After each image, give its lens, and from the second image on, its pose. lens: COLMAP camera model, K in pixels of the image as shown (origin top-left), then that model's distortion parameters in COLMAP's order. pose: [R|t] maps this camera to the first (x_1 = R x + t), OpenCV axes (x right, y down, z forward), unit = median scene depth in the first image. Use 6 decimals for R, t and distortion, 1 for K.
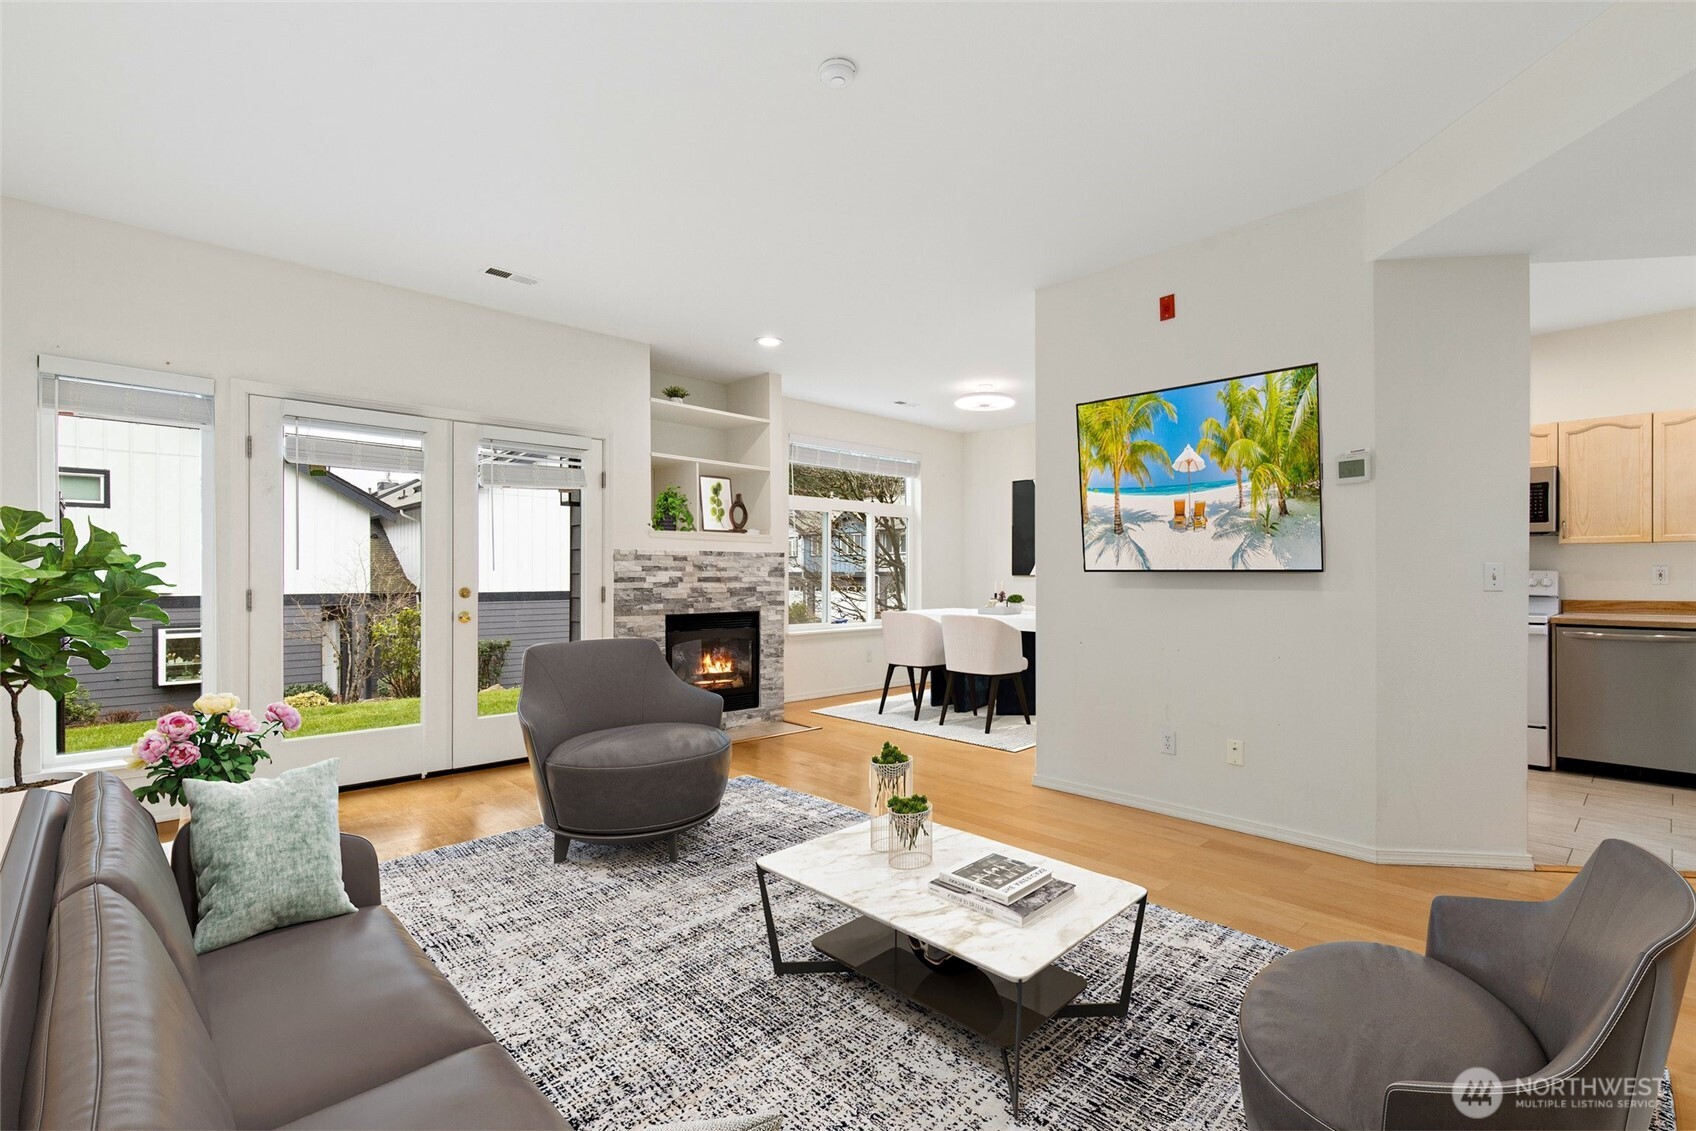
lens RADIAL K [[768.0, 0, 848.3], [0, 768.0, 569.4], [0, 0, 1]] dist [0.000966, -0.000387]
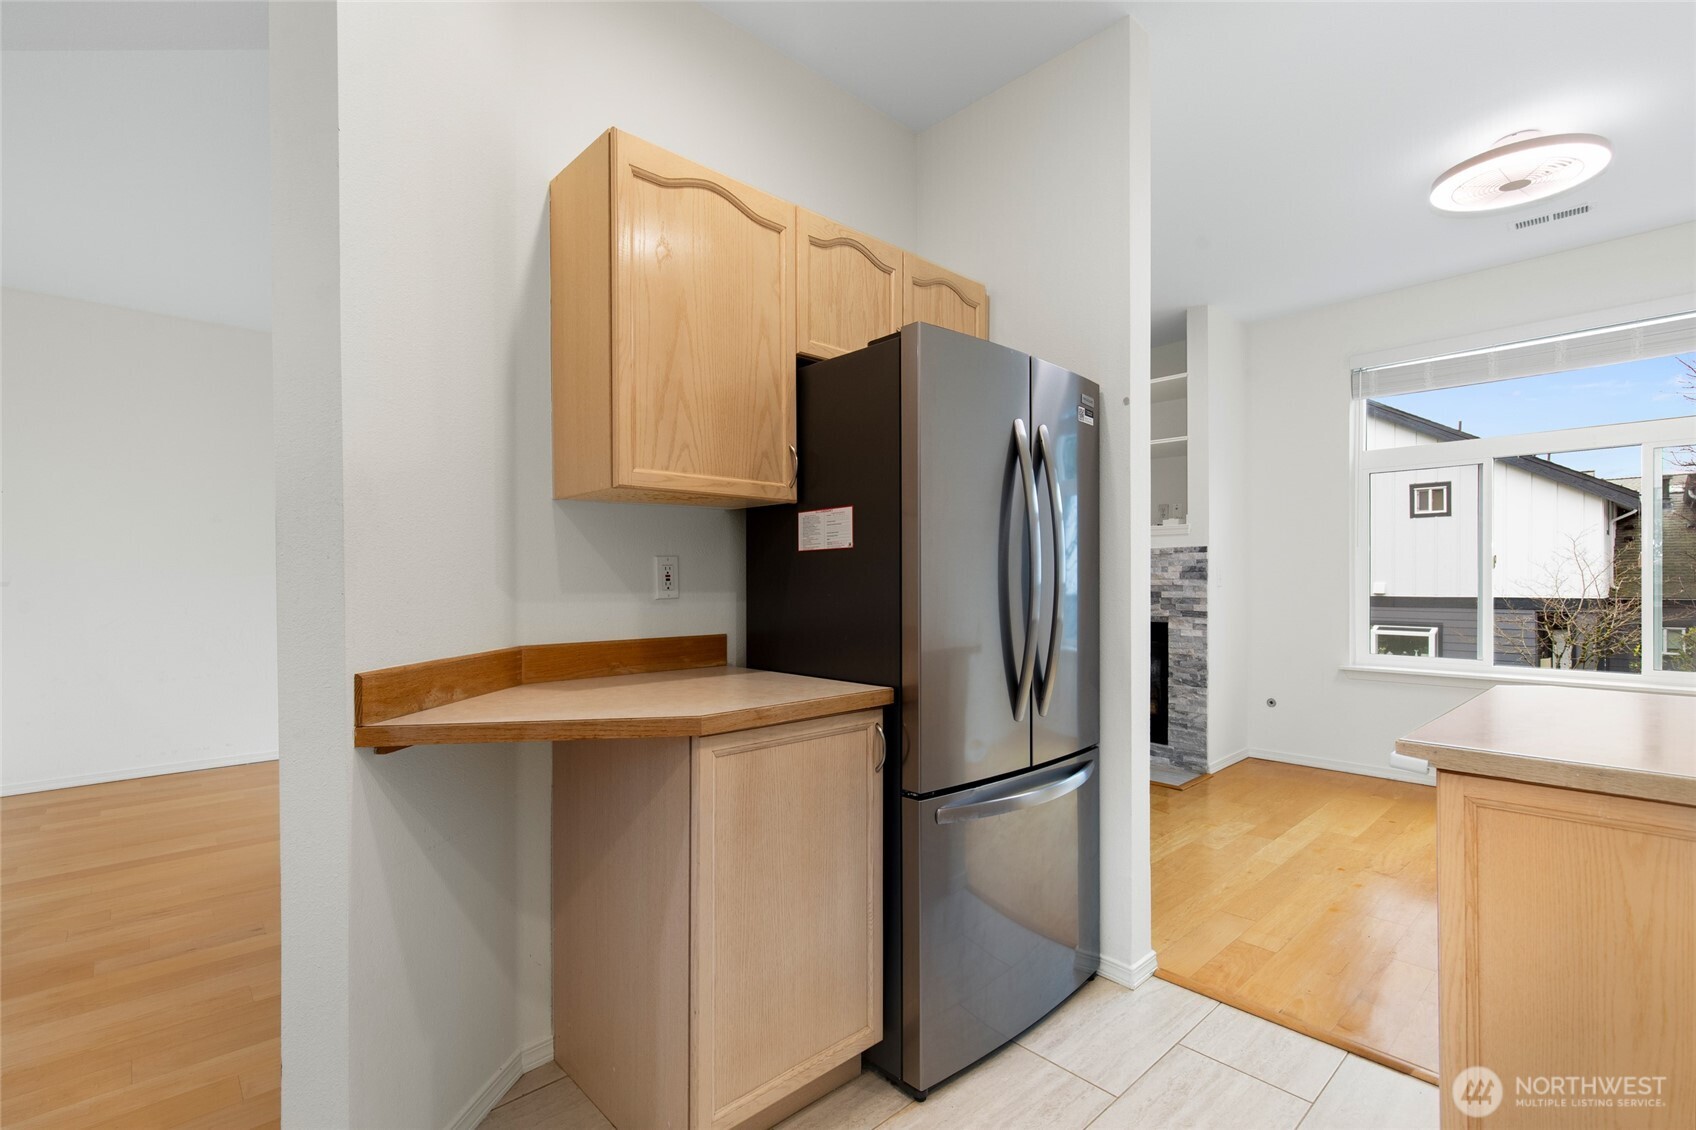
lens RADIAL K [[768.0, 0, 848.3], [0, 768.0, 568.9], [0, 0, 1]] dist [0.000966, -0.000387]
pose [[-0.021526, -0.012249, -0.999693, 0.667505], [0.009187, 0.999880, -0.012450, 0.005956], [0.999726, -0.009452, -0.021411, 0.681802]]
